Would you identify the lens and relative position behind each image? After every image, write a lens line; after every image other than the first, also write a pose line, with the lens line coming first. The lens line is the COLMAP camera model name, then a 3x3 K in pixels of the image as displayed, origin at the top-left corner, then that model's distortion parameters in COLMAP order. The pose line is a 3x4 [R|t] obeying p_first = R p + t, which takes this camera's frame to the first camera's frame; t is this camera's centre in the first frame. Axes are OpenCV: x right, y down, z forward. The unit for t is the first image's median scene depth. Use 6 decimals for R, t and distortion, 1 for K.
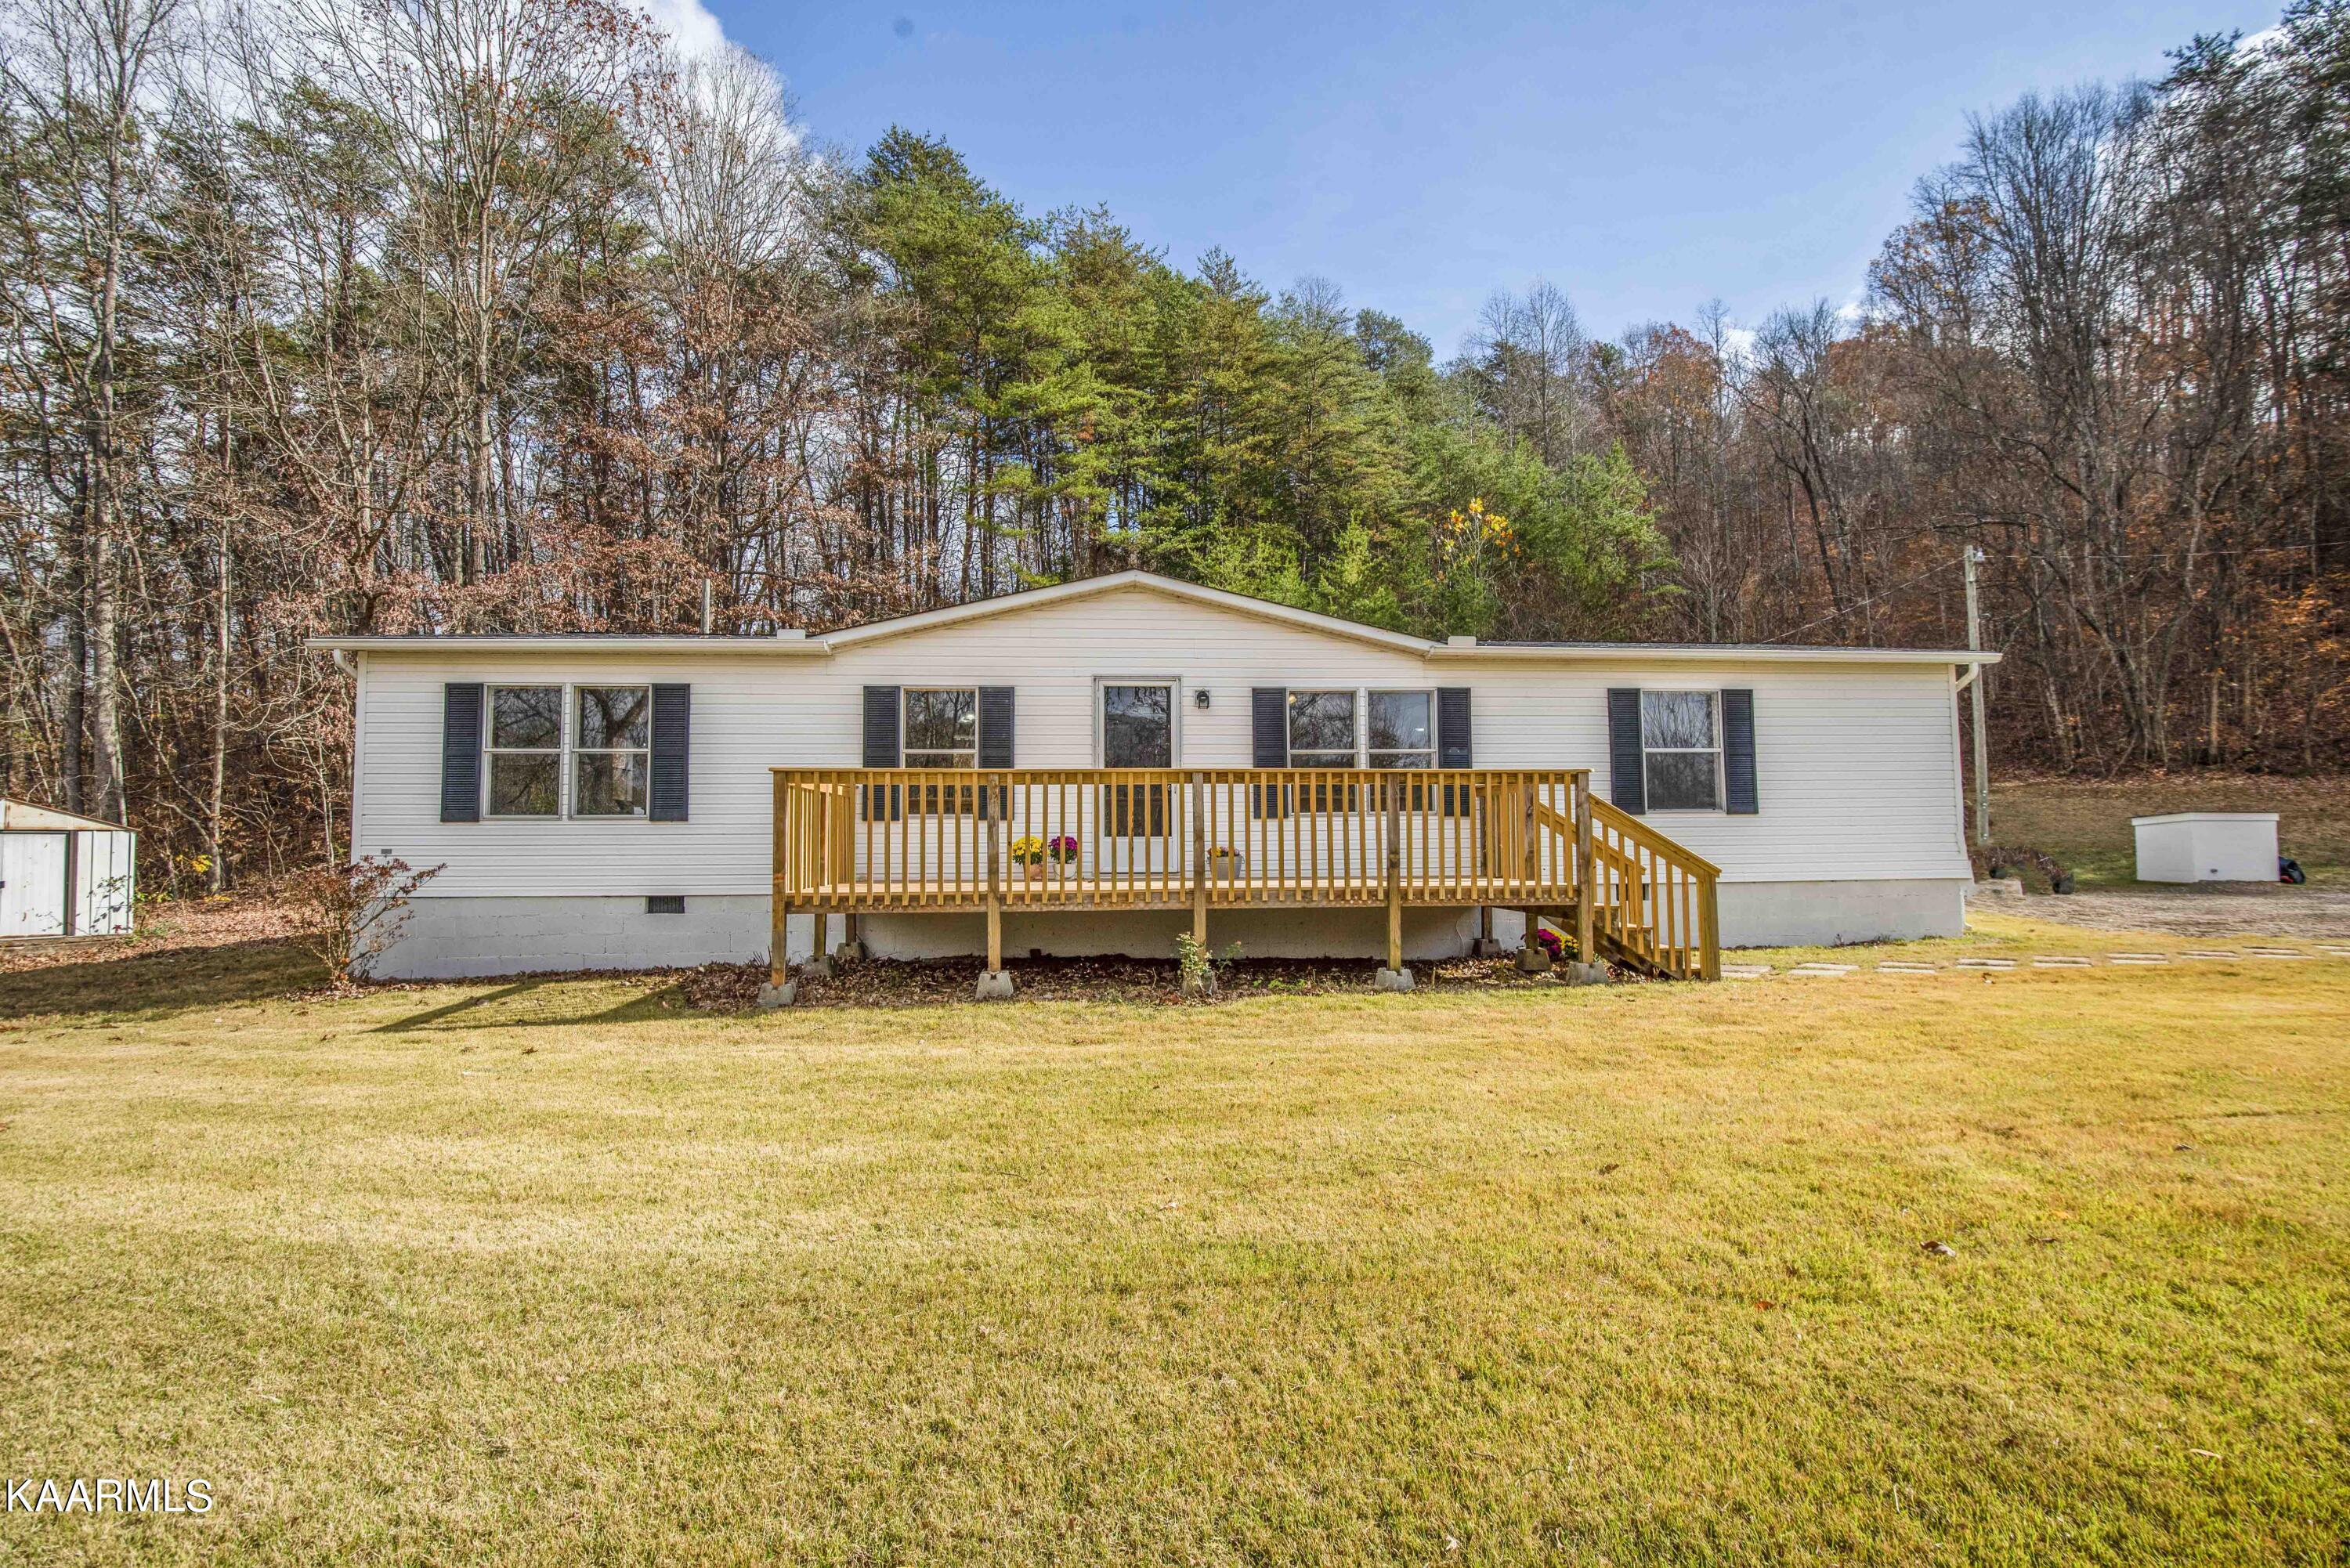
lens RADIAL K [[1073.8, 0, 1166.7], [0, 1073.8, 787.5], [0, 0, 1]] dist [-0.026309, -0.006614]
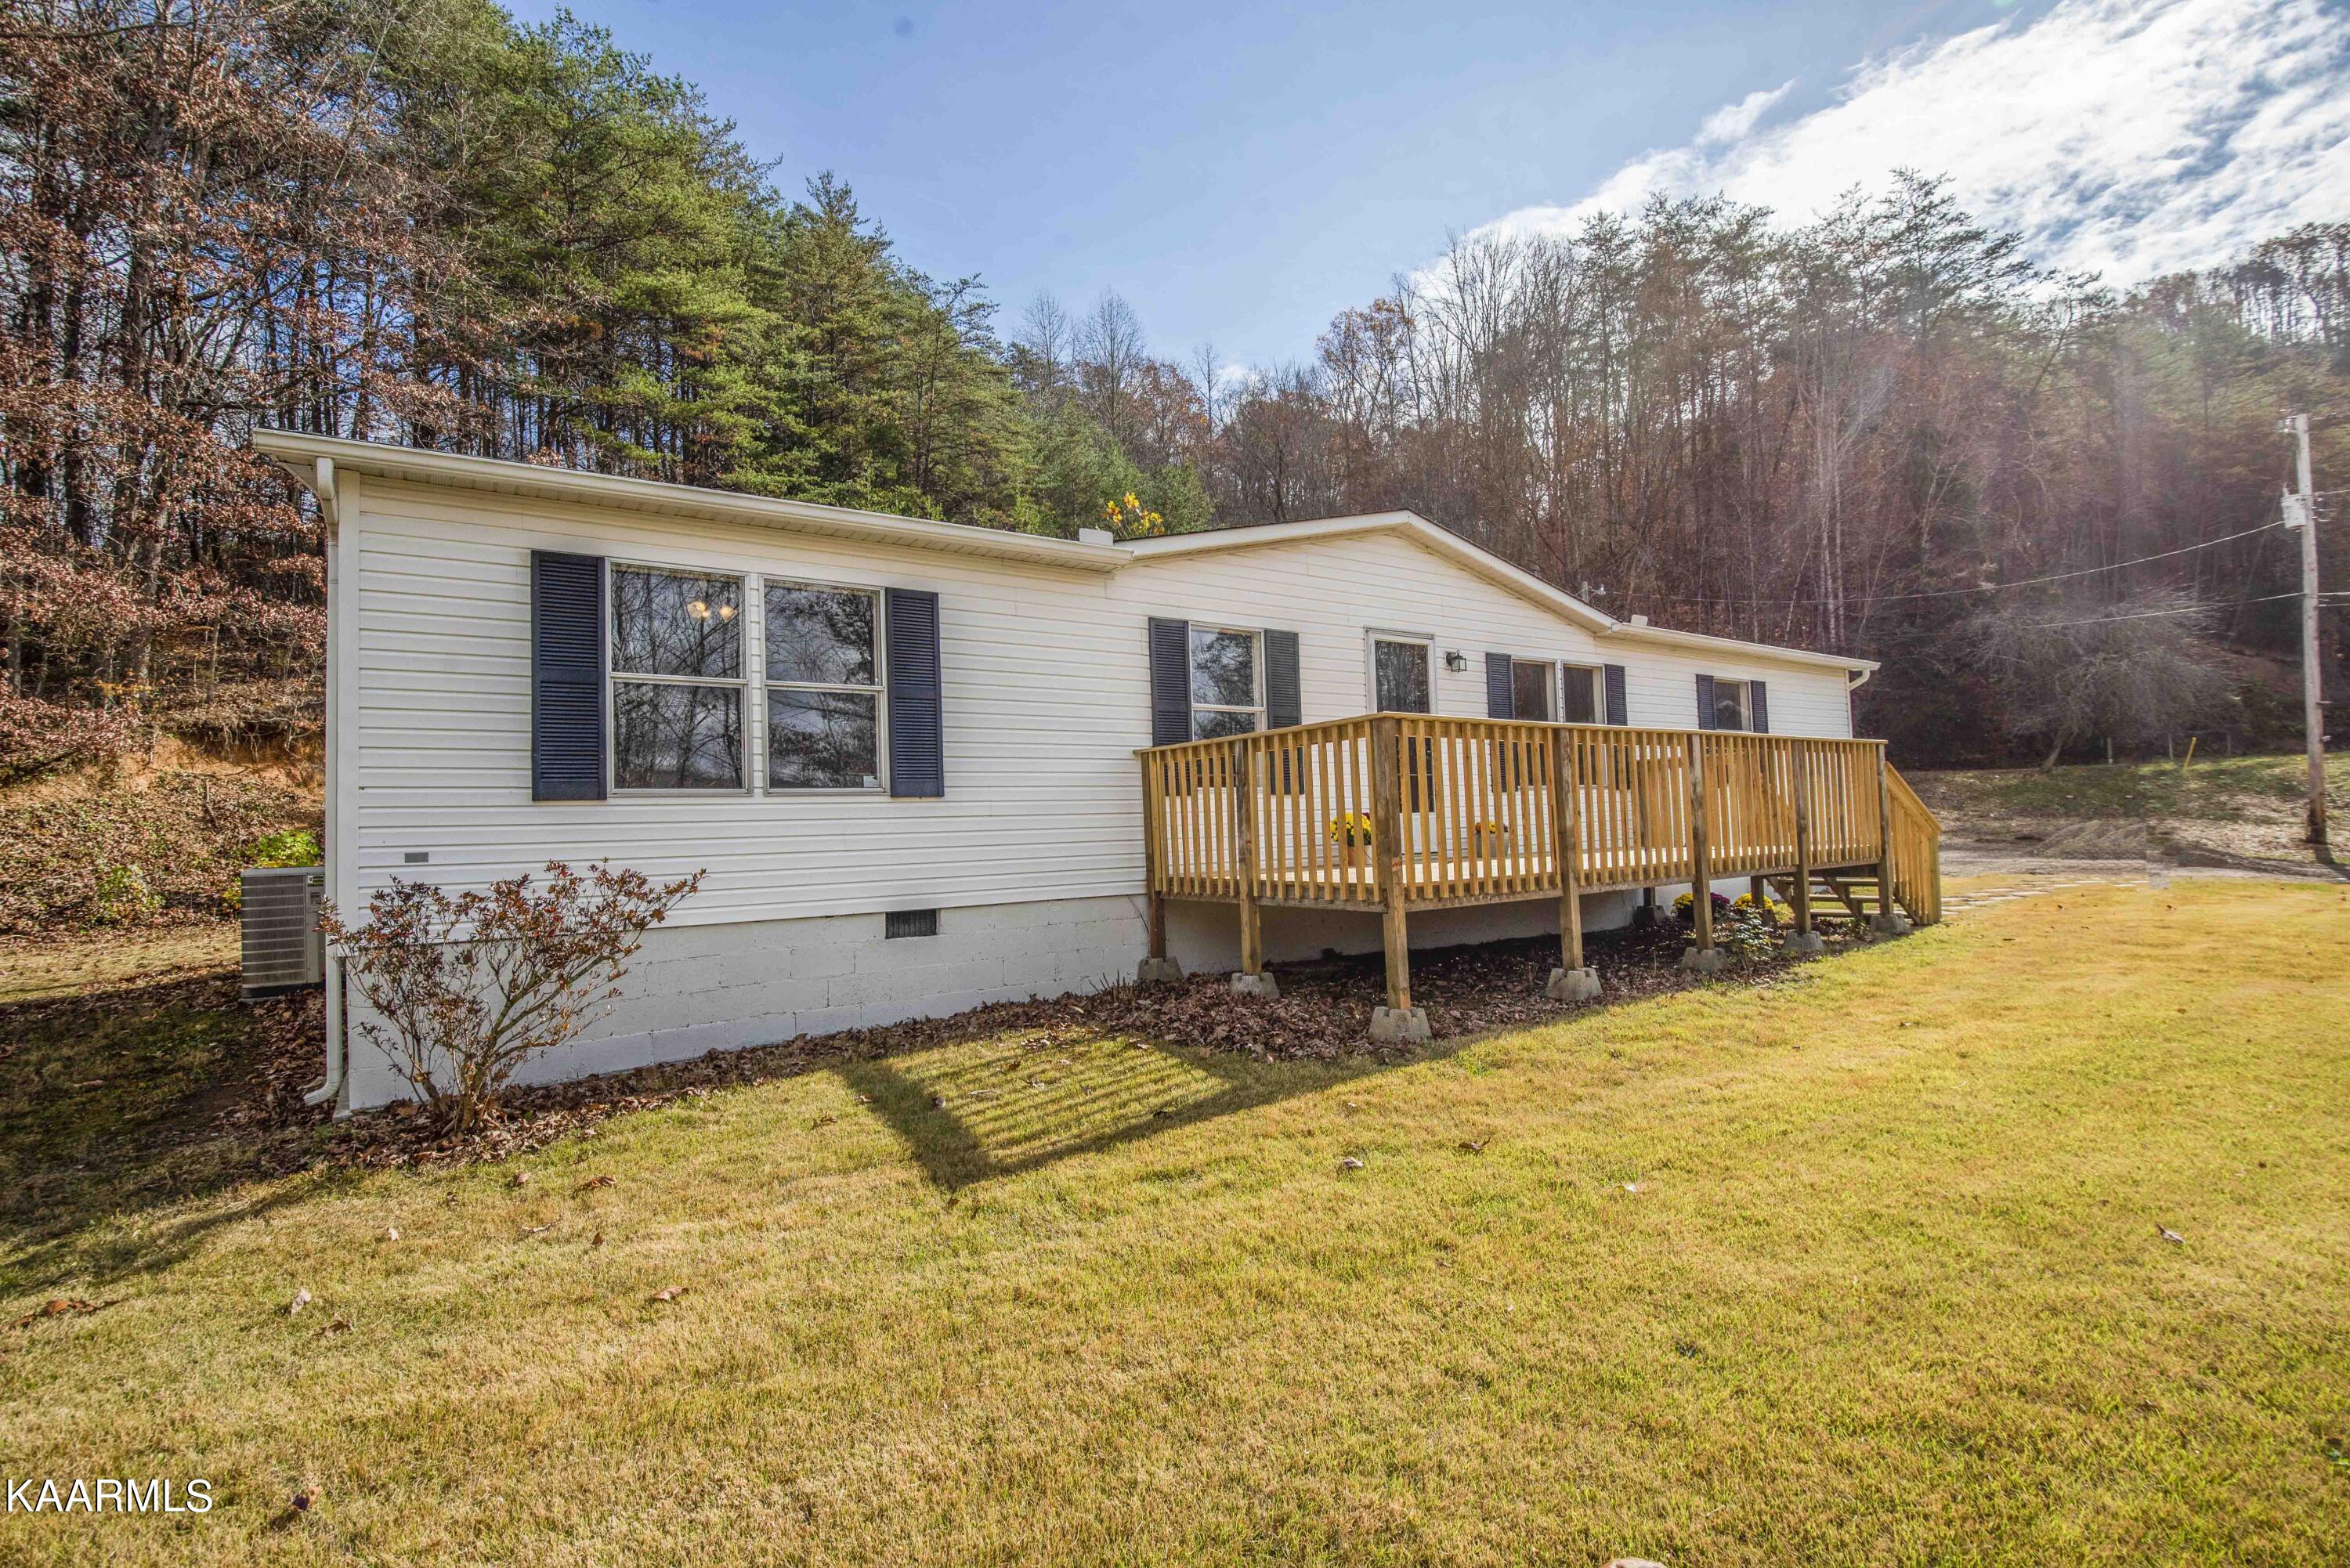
lens RADIAL K [[1073.8, 0, 1177.3], [0, 1073.8, 788.5], [0, 0, 1]] dist [-0.026309, -0.006614]
pose [[0.859980, -0.002030, 0.510323, -0.656988], [-0.001658, 0.999976, 0.006771, 0.021191], [-0.510325, -0.006669, 0.859956, 0.341059]]
